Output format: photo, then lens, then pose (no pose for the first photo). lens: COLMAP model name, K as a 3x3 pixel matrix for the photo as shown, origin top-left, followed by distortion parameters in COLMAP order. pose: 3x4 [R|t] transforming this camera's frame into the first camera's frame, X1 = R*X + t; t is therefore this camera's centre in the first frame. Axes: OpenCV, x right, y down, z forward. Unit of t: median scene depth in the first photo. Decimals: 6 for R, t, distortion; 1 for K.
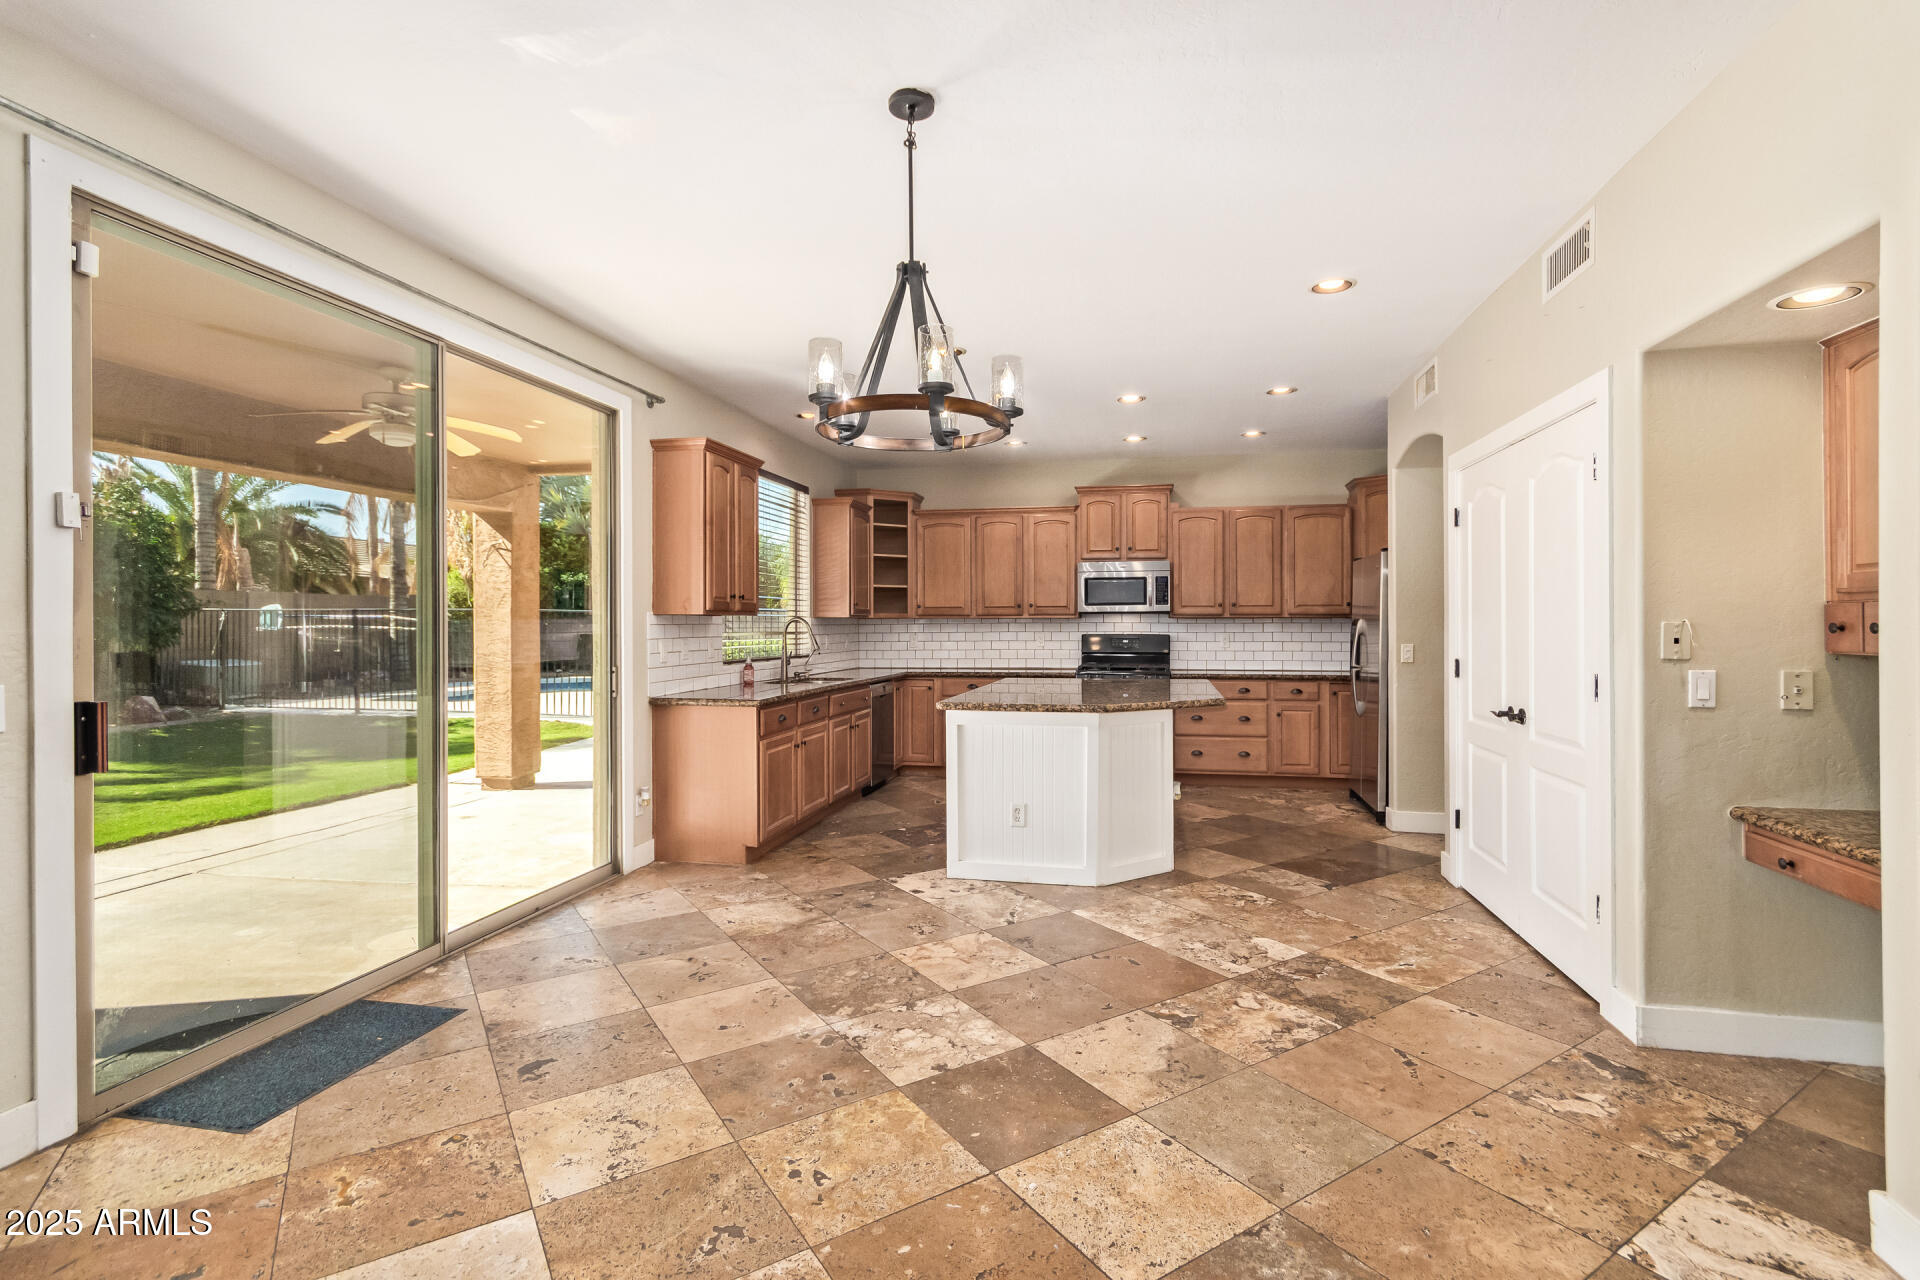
lens RADIAL K [[904.3, 0, 966.1], [0, 904.3, 625.1], [0, 0, 1]] dist [-0.003084, -0.000857]
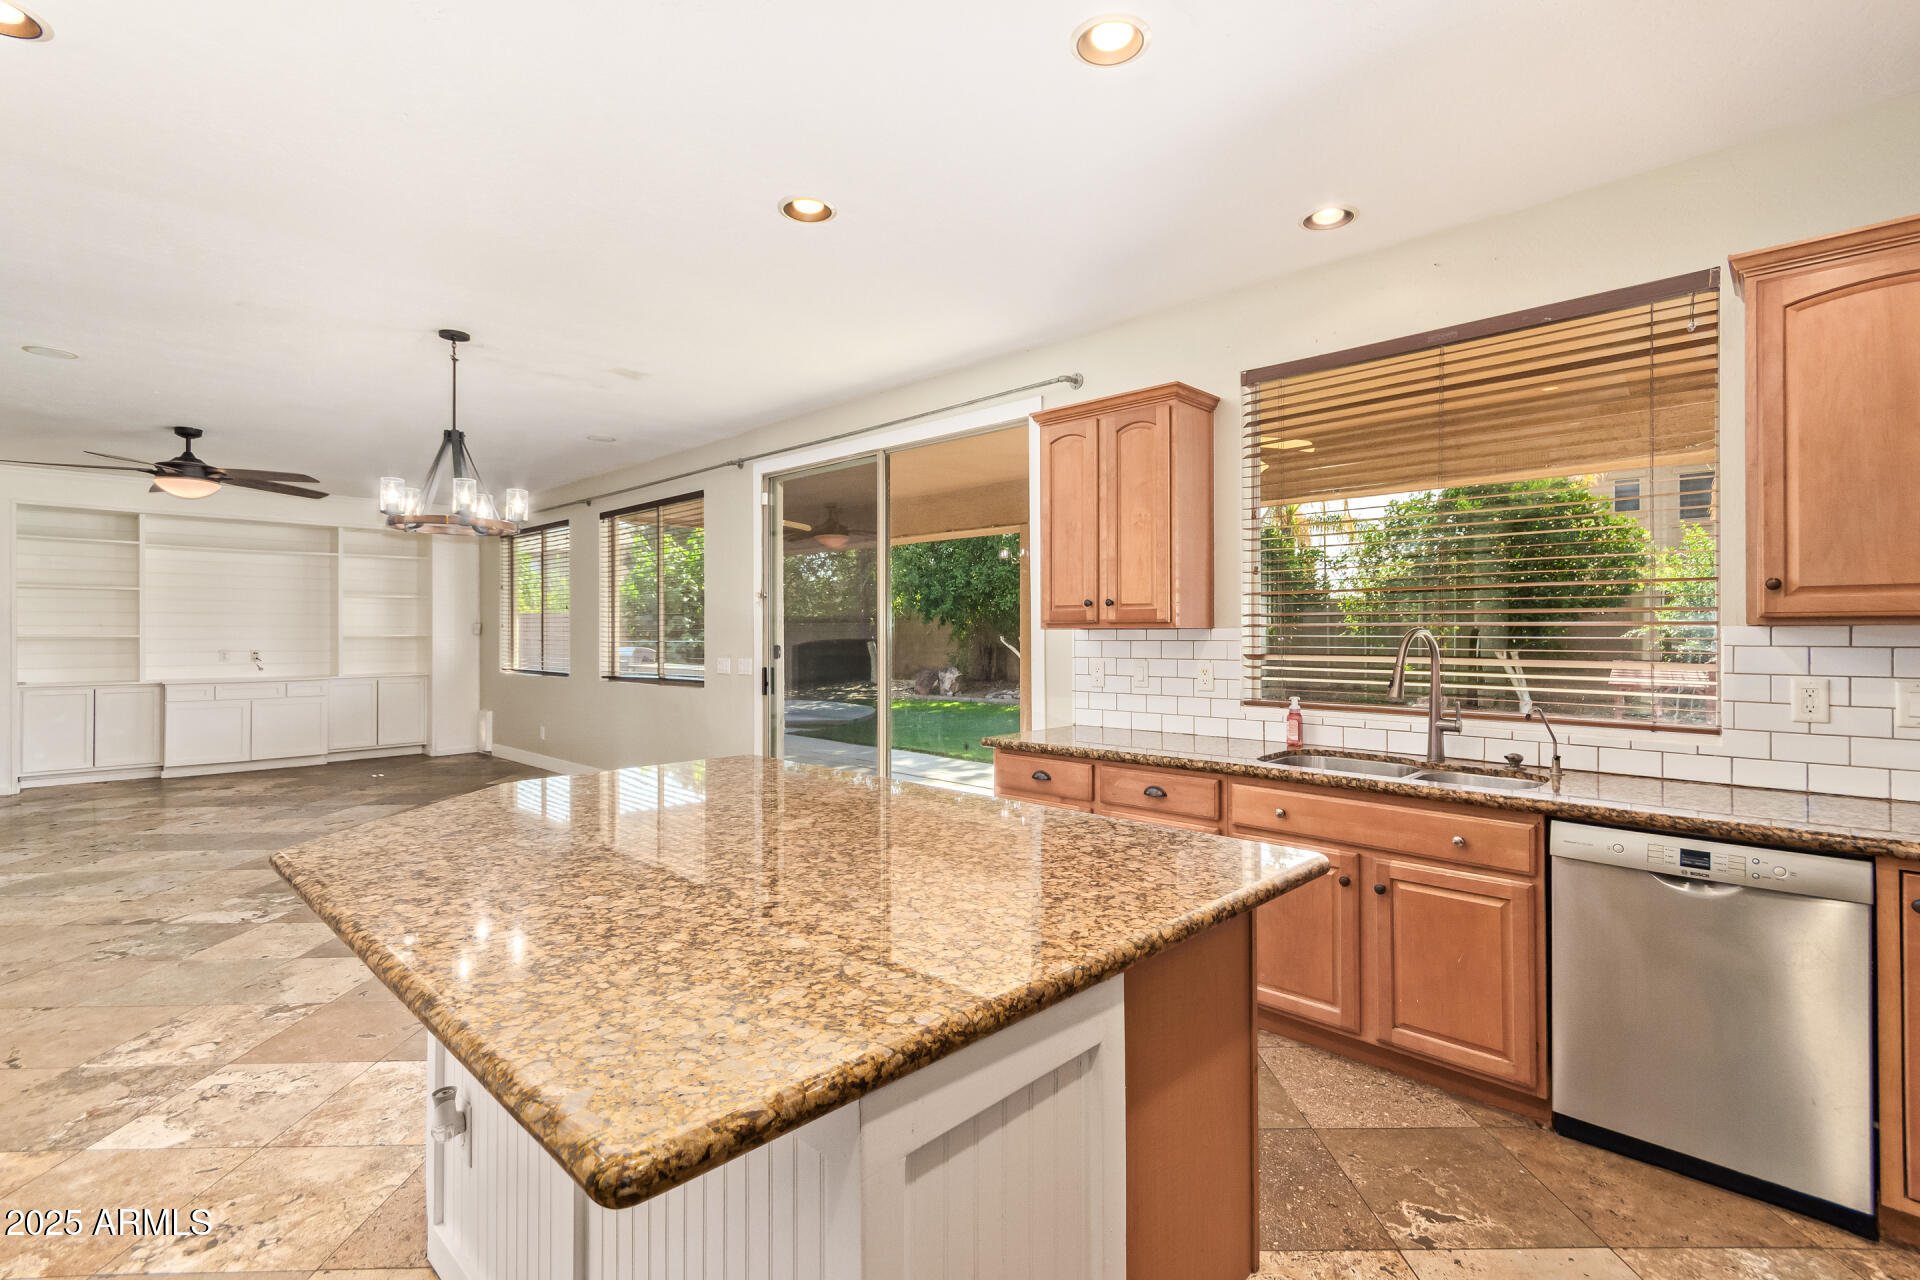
lens RADIAL K [[904.3, 0, 969.8], [0, 904.3, 635.8], [0, 0, 1]] dist [-0.003084, -0.000857]
pose [[-0.539085, -0.007770, -0.842215, 0.334475], [-0.004032, 0.999970, -0.006645, -0.002643], [0.842241, -0.000186, -0.539101, 1.080833]]
